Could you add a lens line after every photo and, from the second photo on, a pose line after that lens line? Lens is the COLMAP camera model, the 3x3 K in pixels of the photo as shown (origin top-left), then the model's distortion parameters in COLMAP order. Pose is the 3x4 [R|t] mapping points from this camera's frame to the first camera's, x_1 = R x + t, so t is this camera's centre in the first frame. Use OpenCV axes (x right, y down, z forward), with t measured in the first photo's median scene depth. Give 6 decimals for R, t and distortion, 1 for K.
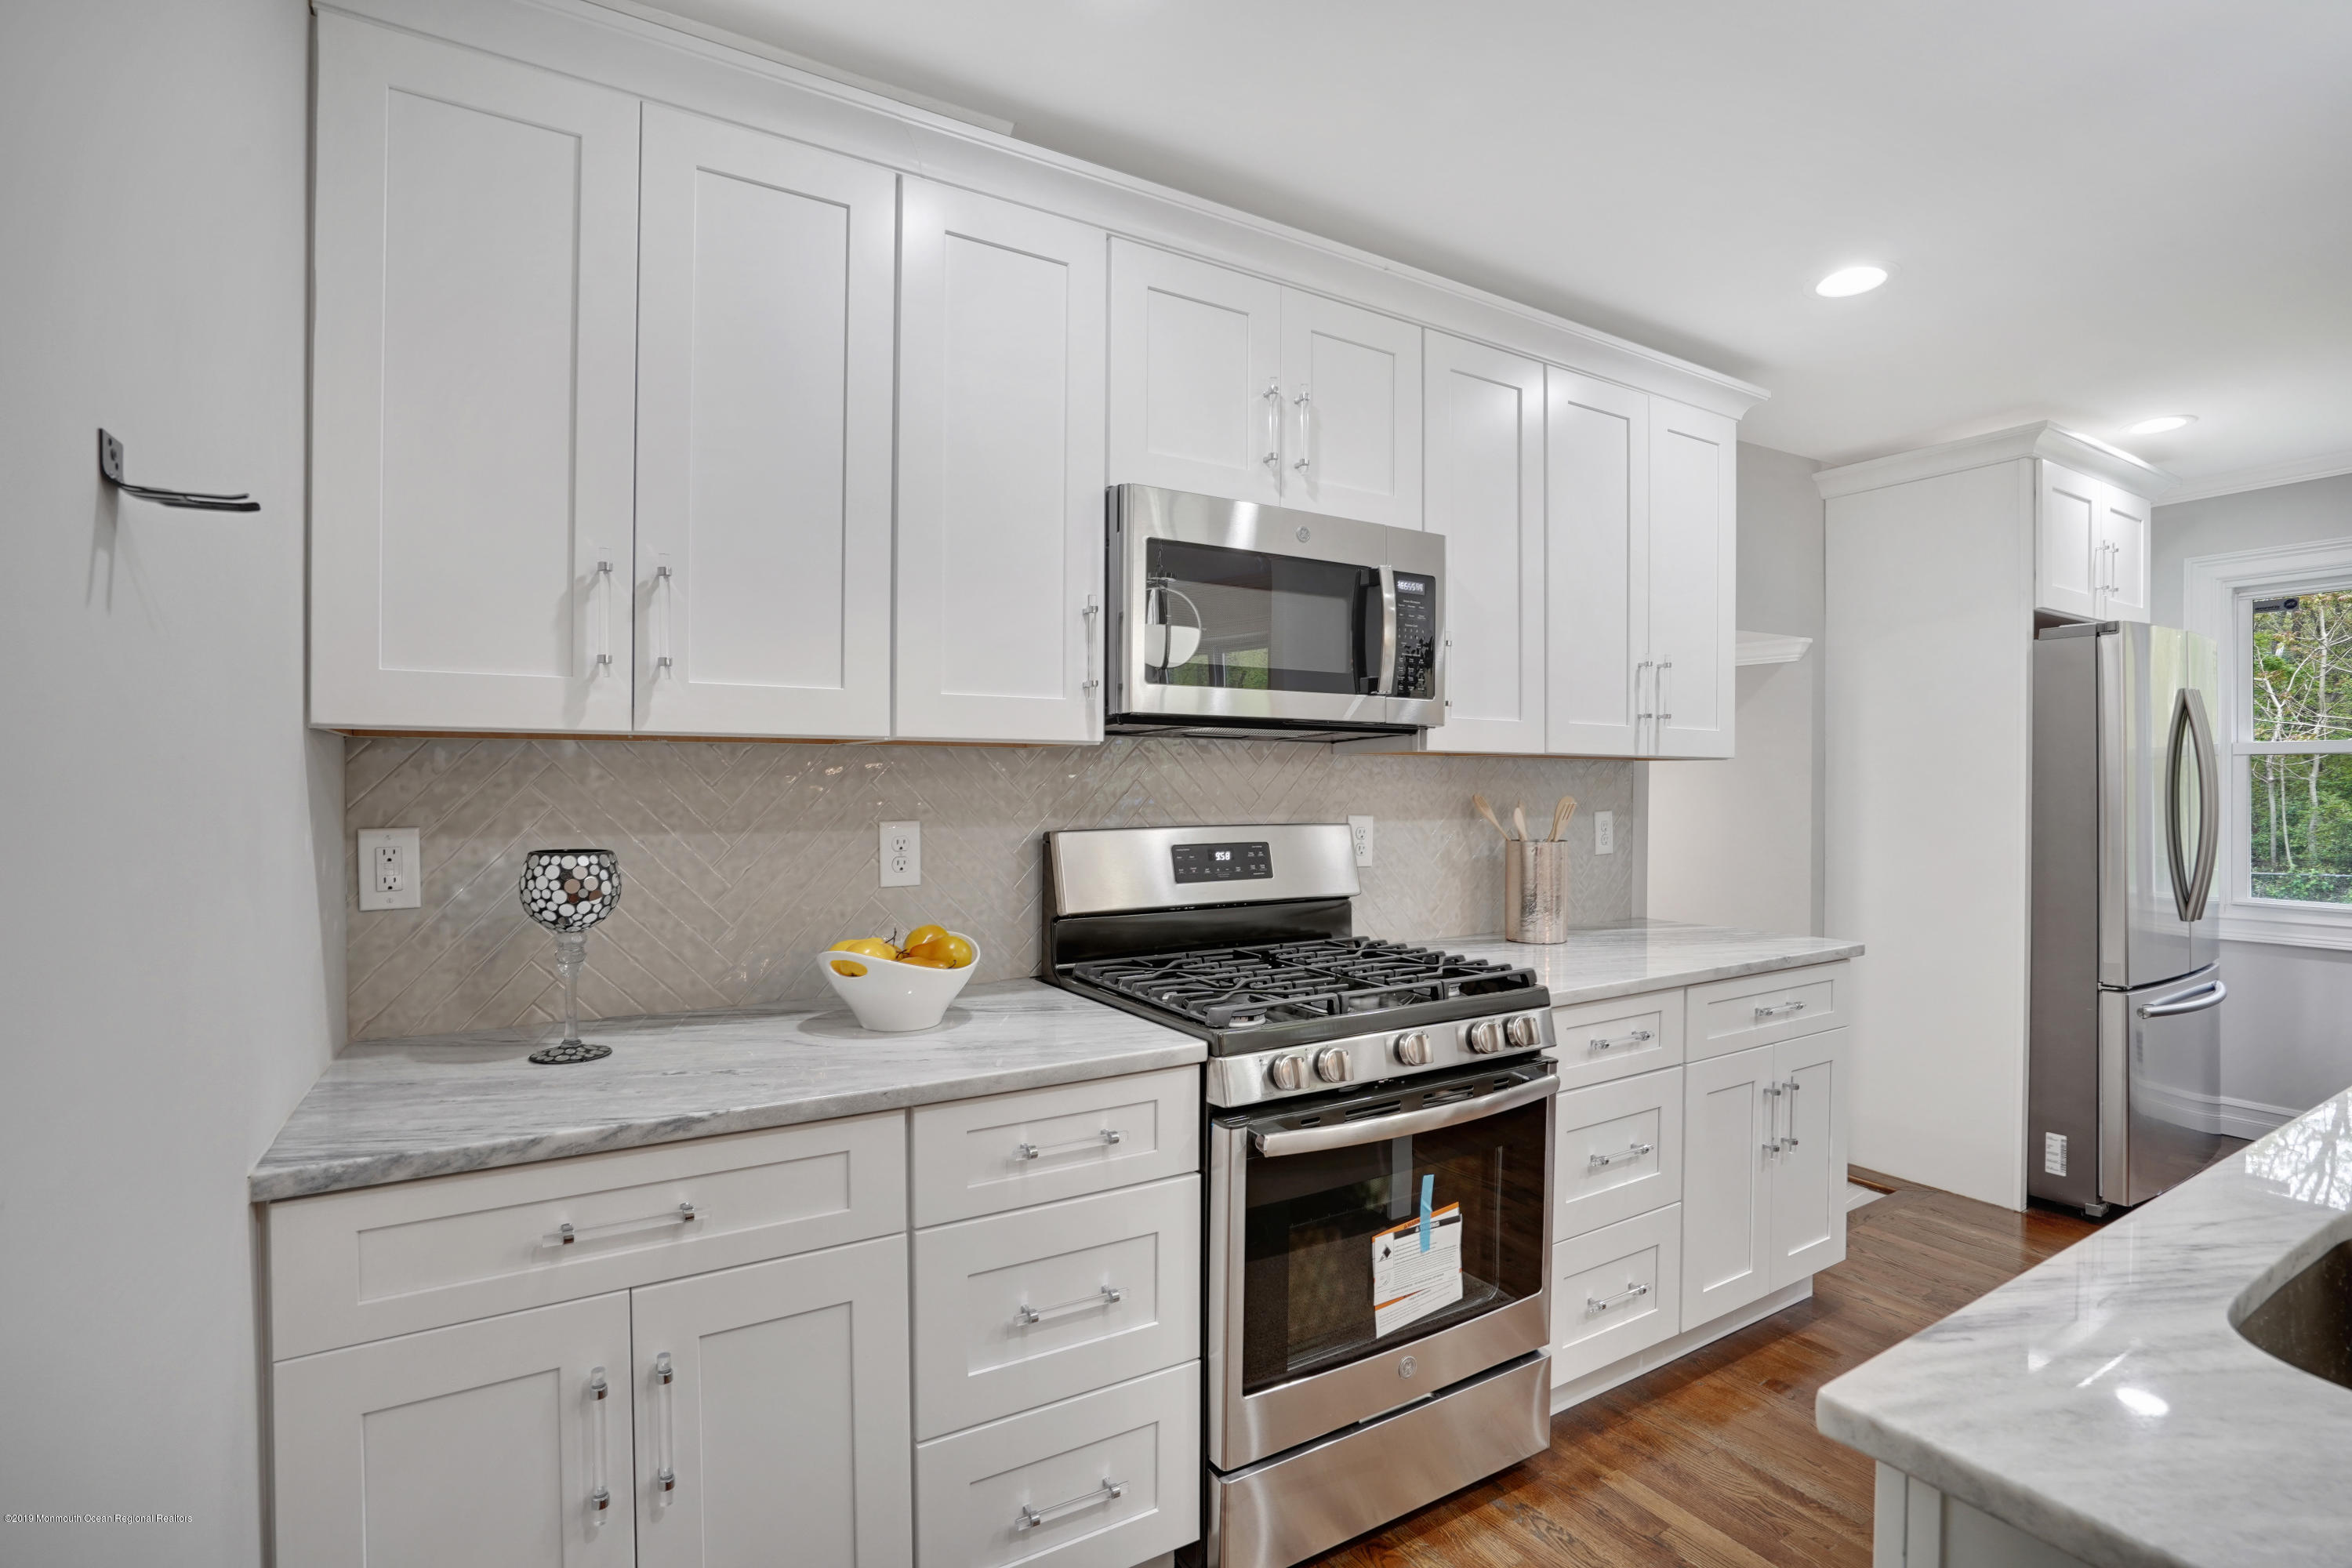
lens RADIAL K [[1096.4, 0, 1182.9], [0, 1096.4, 784.0], [0, 0, 1]] dist [-0.045910, 0.015473]
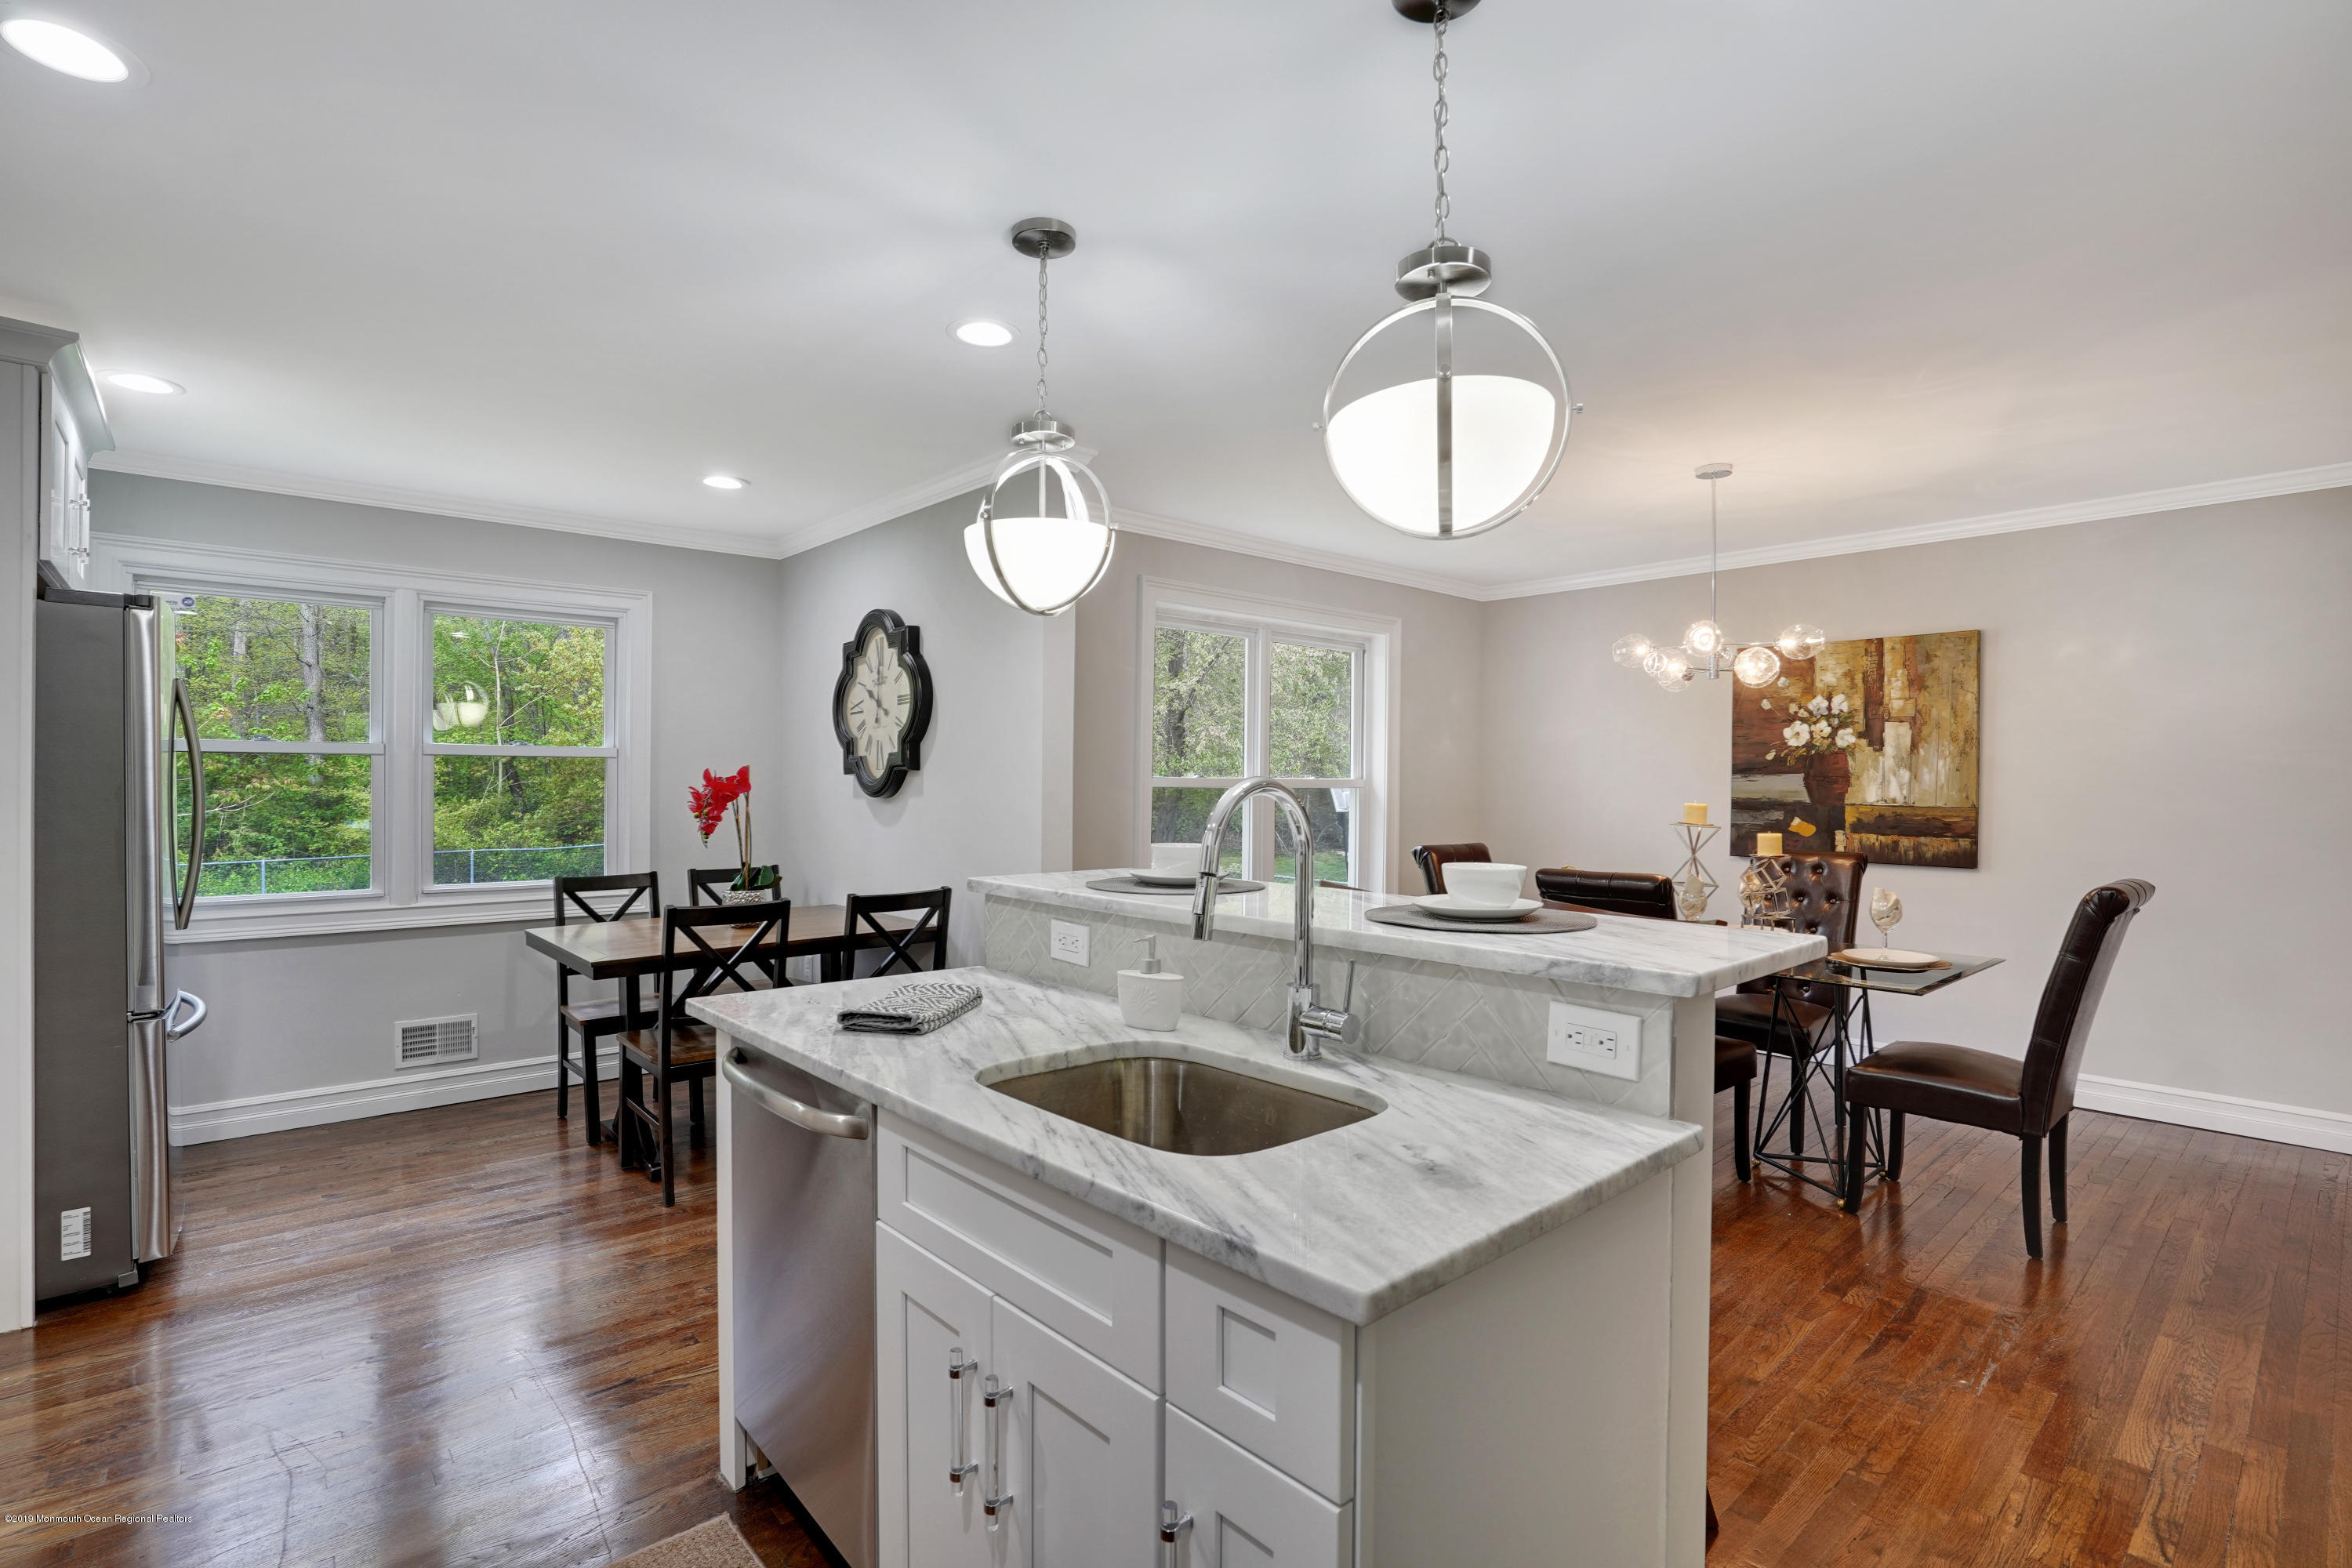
lens RADIAL K [[1096.4, 0, 1170.4], [0, 1096.4, 790.6], [0, 0, 1]] dist [-0.045910, 0.015473]
pose [[-0.174812, -0.004402, 0.984592, -0.205735], [-0.005849, 0.999977, 0.003432, -0.000466], [-0.984584, -0.005159, -0.174834, 0.521582]]
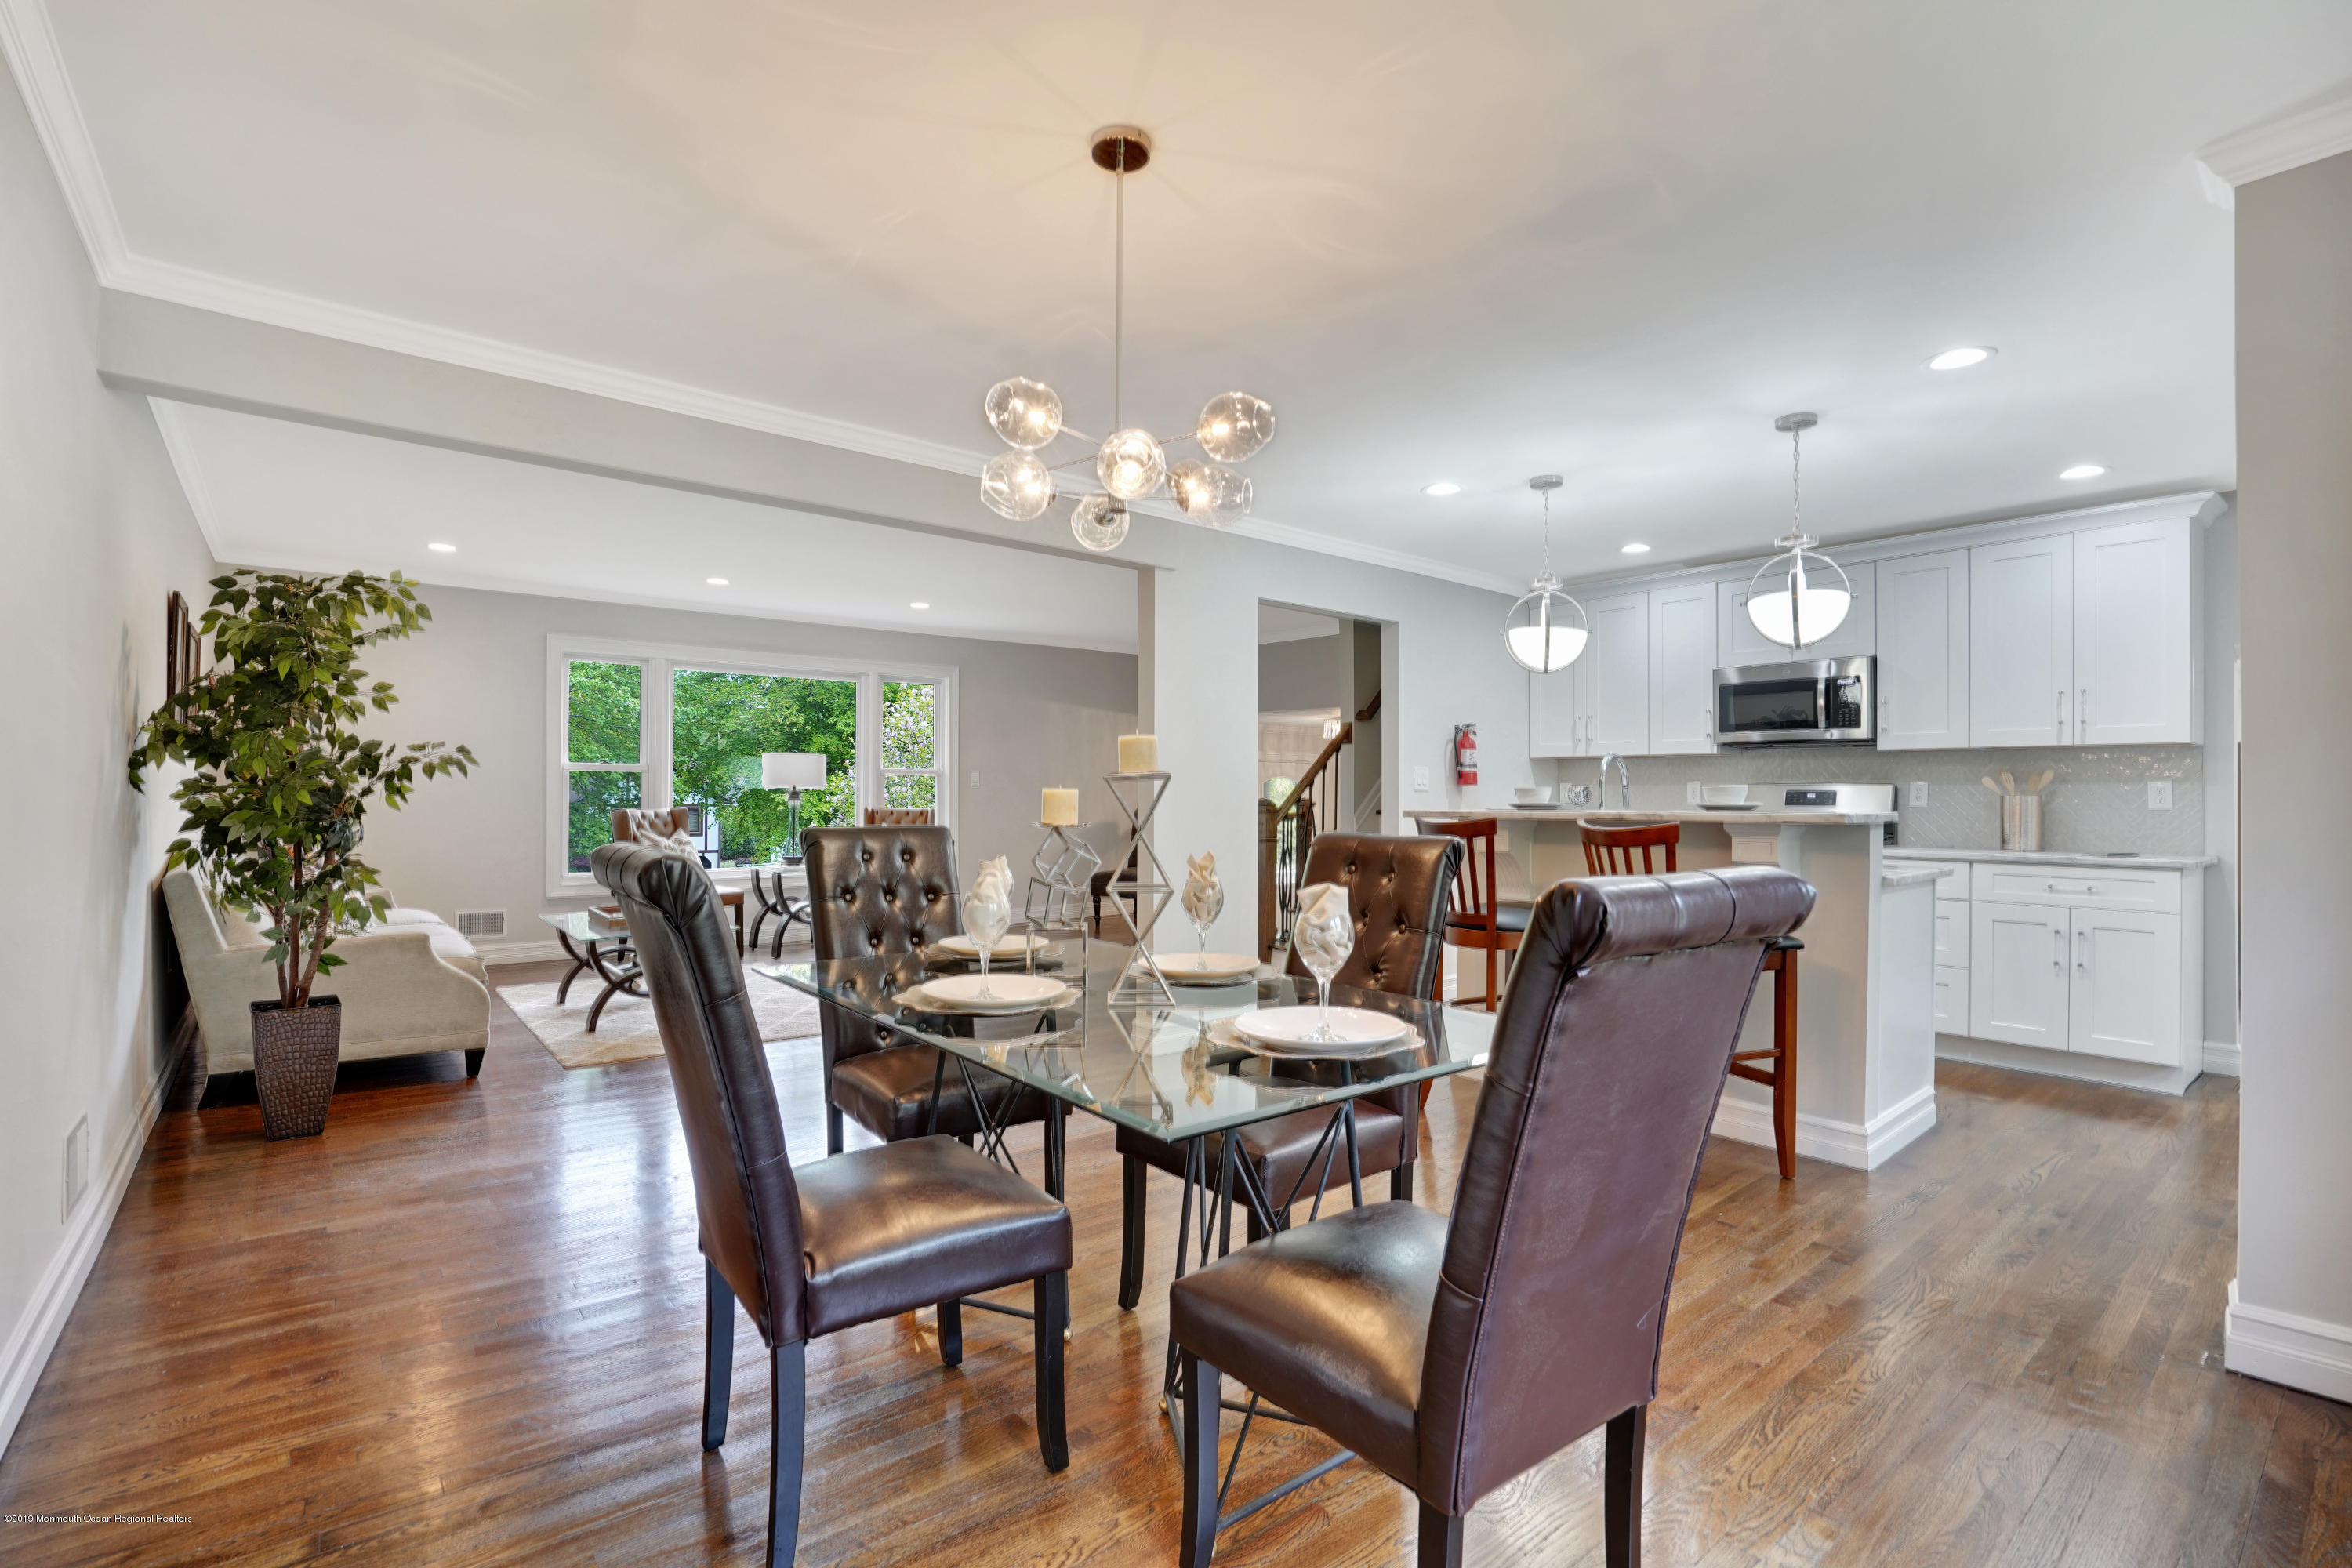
lens RADIAL K [[1096.4, 0, 1164.5], [0, 1096.4, 784.8], [0, 0, 1]] dist [-0.045910, 0.015473]
pose [[0.128205, -0.007089, -0.991722, 2.652070], [-0.008012, 0.999934, -0.008183, 0.085031], [0.991715, 0.008994, 0.128140, -0.876488]]
